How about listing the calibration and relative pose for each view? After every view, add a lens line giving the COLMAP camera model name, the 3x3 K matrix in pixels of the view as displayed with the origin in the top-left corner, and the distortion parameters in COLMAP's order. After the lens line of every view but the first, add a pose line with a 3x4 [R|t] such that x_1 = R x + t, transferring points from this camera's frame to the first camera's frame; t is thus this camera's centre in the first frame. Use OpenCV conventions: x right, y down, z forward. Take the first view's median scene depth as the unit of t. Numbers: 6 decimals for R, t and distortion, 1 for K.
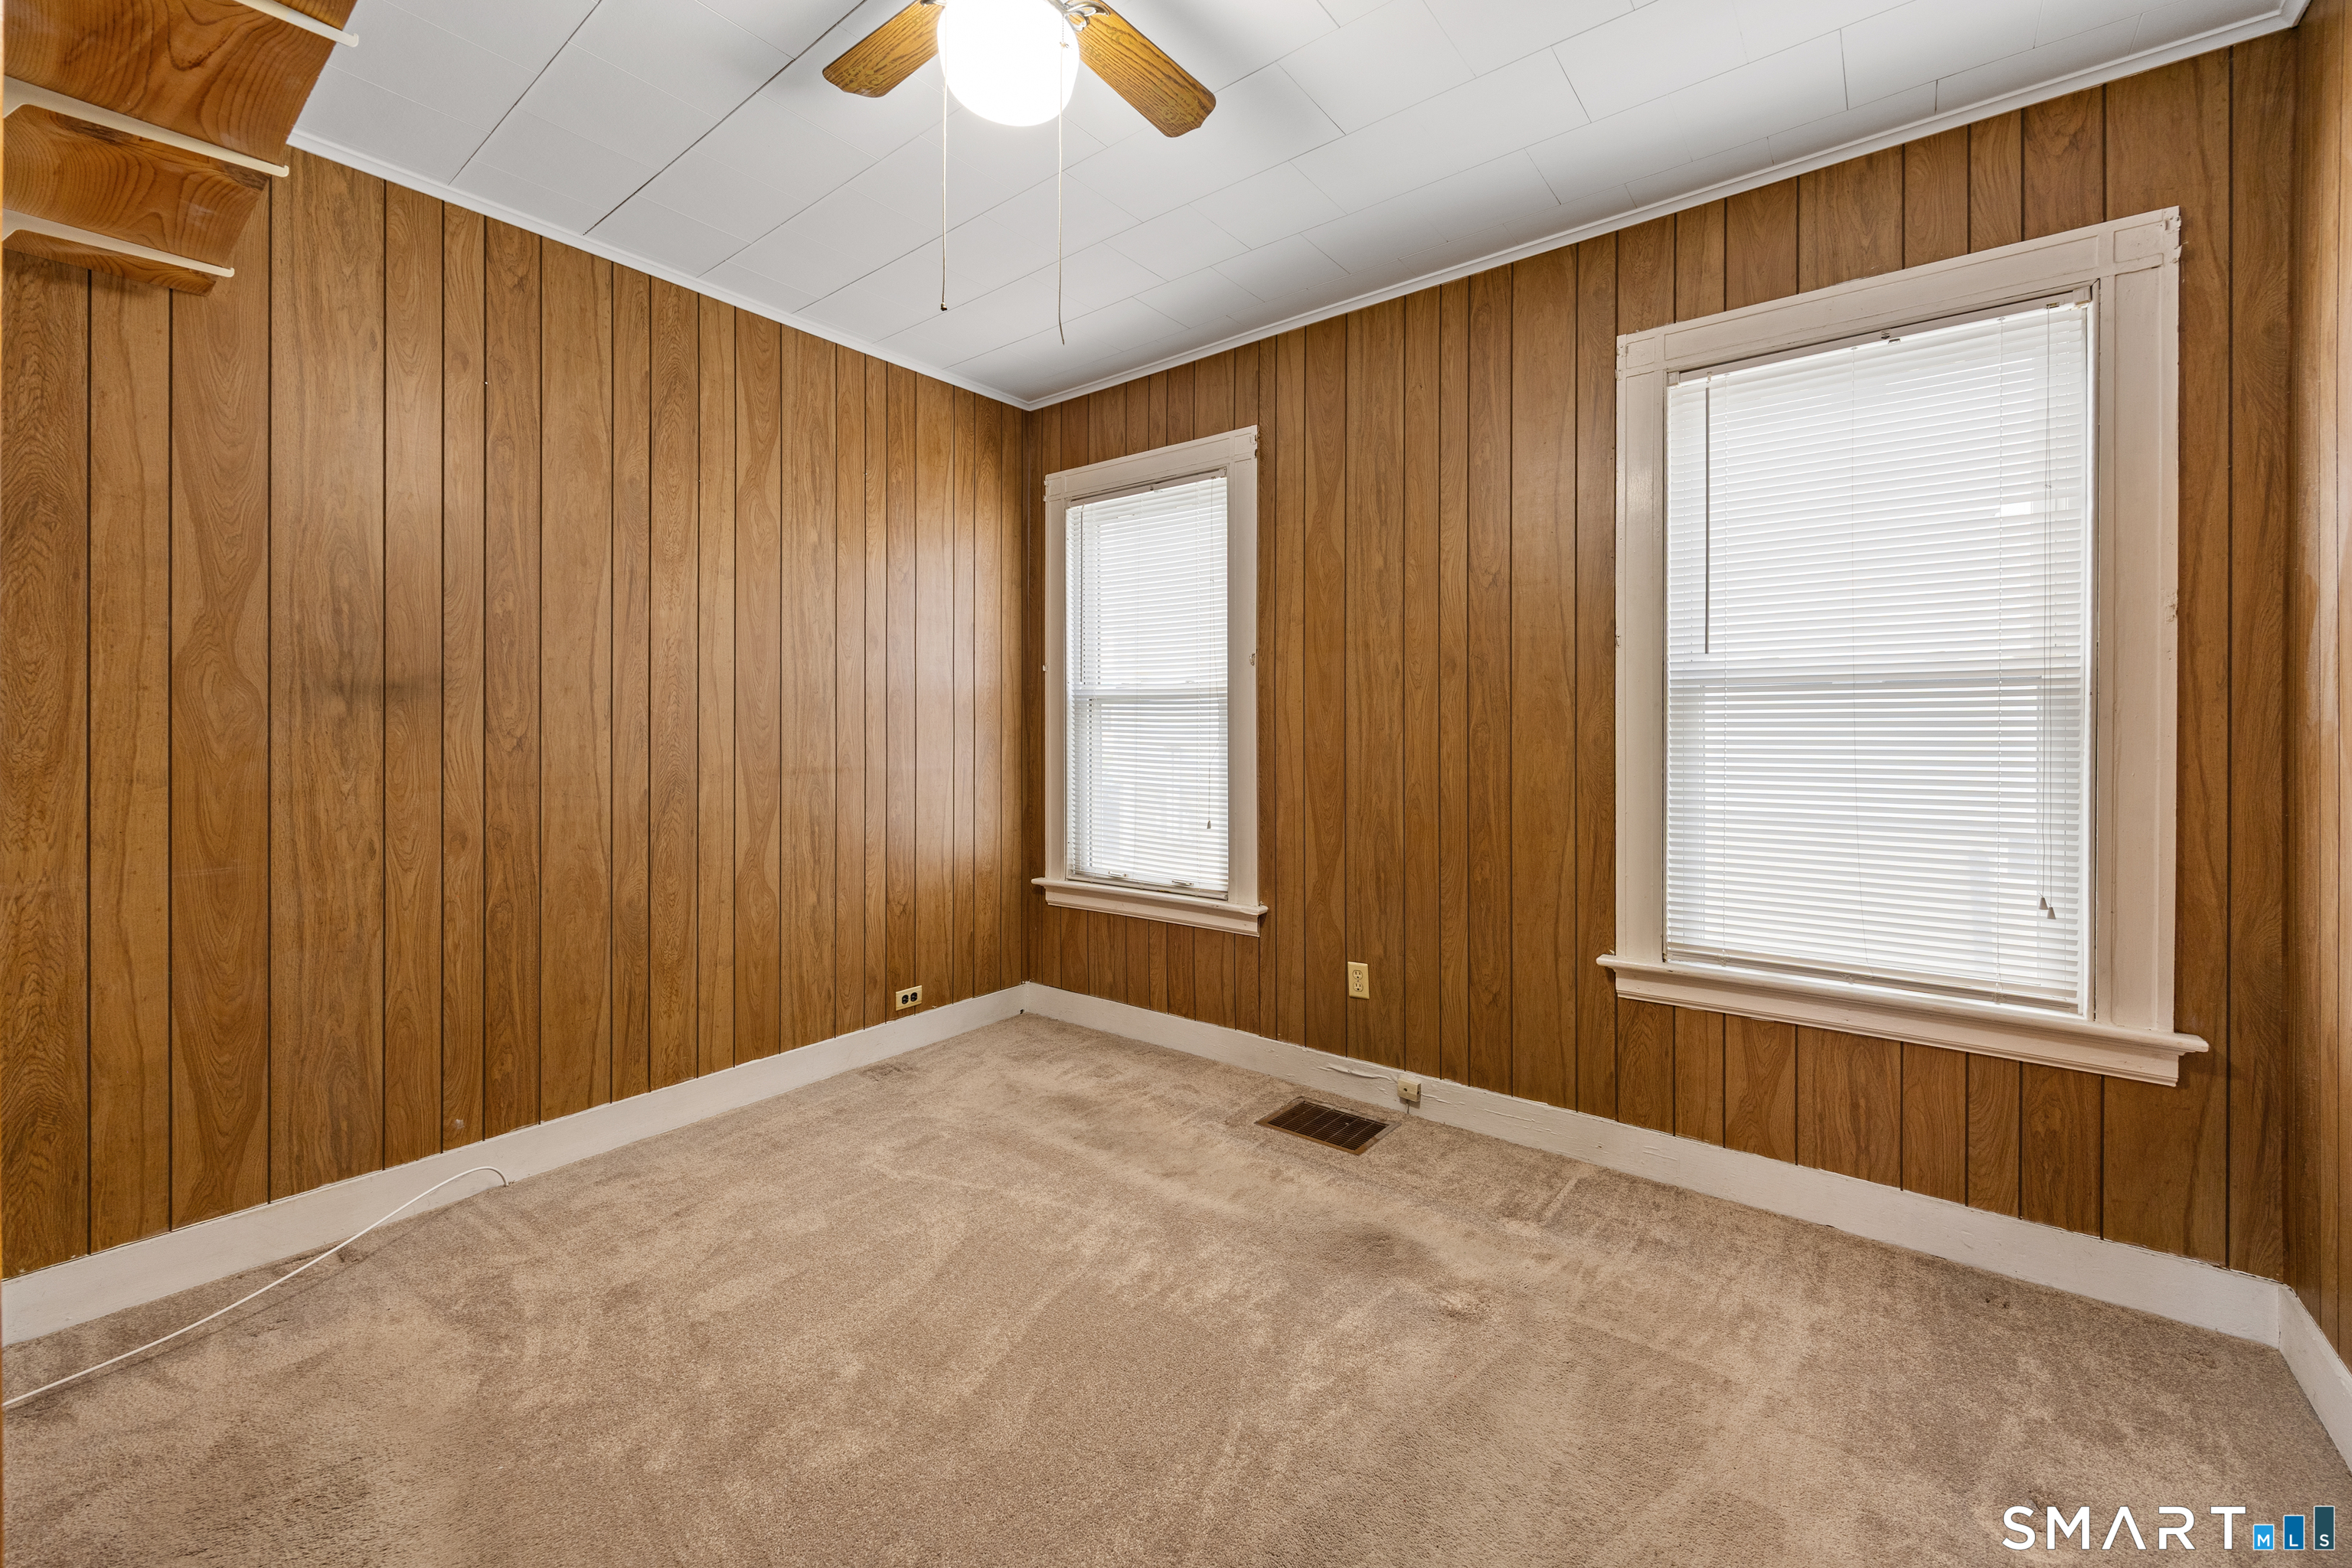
lens RADIAL K [[932.8, 0, 1171.3], [0, 932.8, 725.7], [0, 0, 1]] dist [-0.001956, 0.000140]
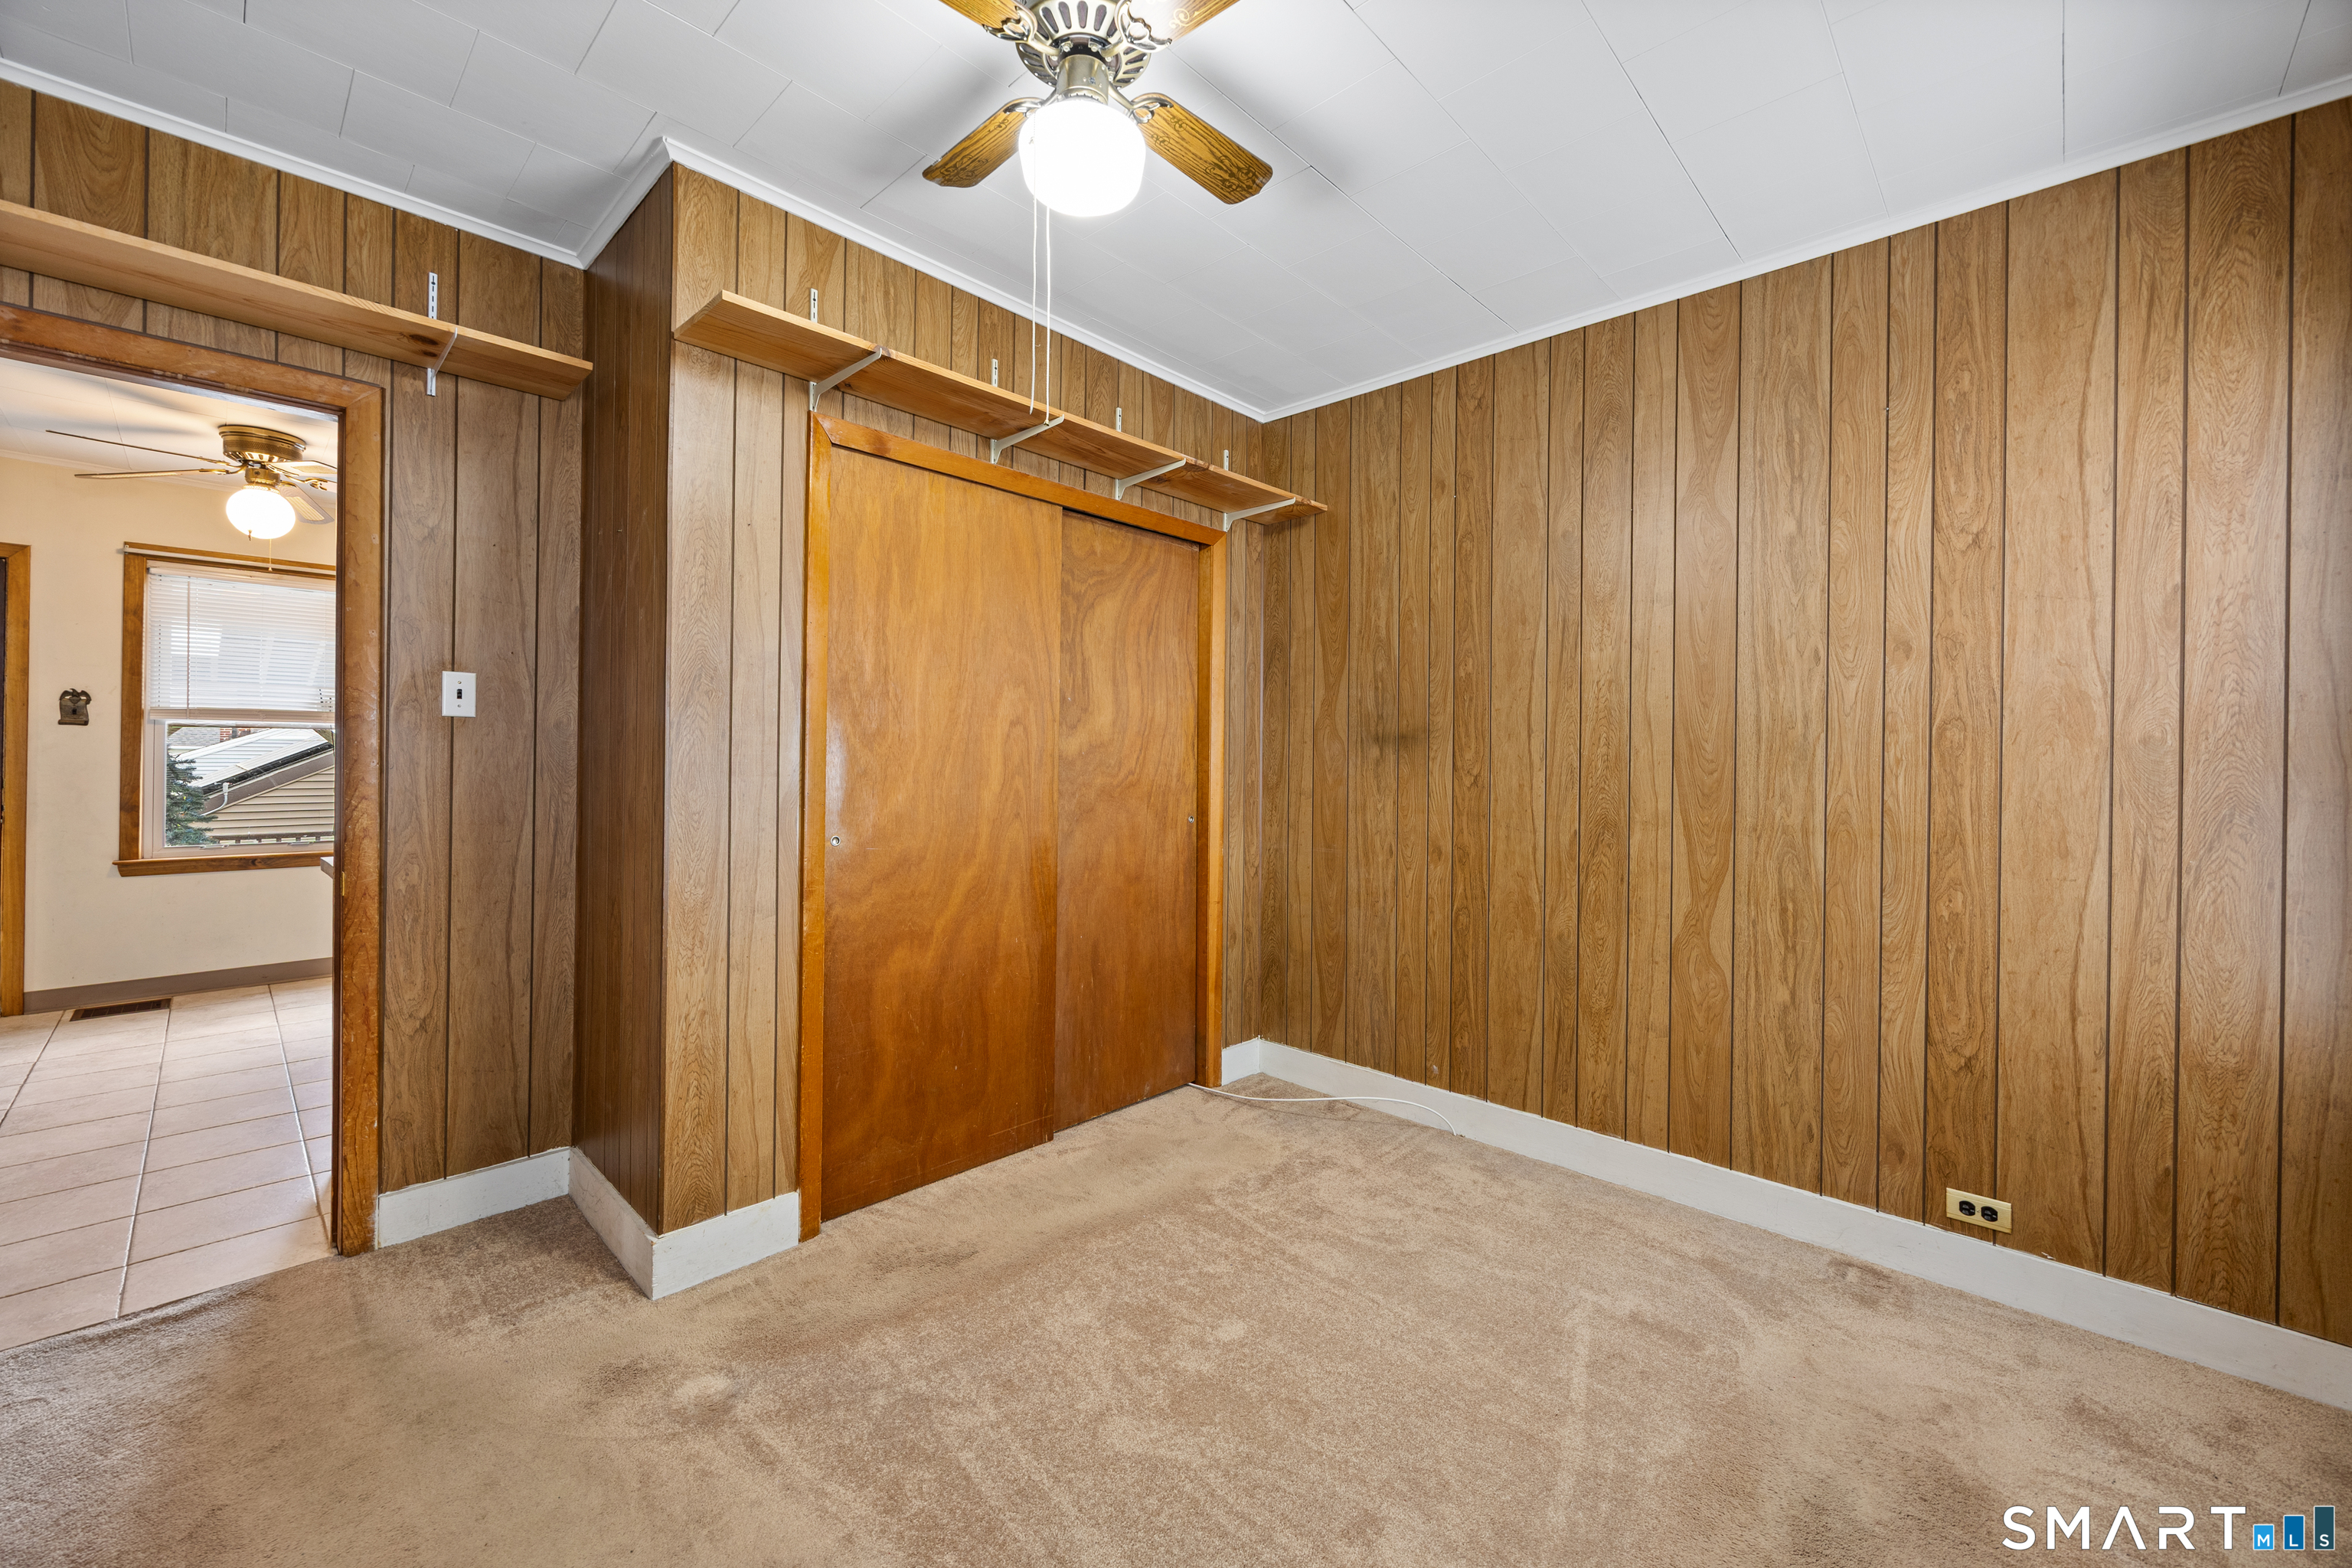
lens RADIAL K [[932.8, 0, 1186.0], [0, 932.8, 752.7], [0, 0, 1]] dist [-0.001956, 0.000140]
pose [[-0.098090, -0.004661, -0.995167, 0.487508], [-0.011385, 0.999929, -0.003561, -0.007711], [0.995112, 0.010981, -0.098136, 0.656456]]
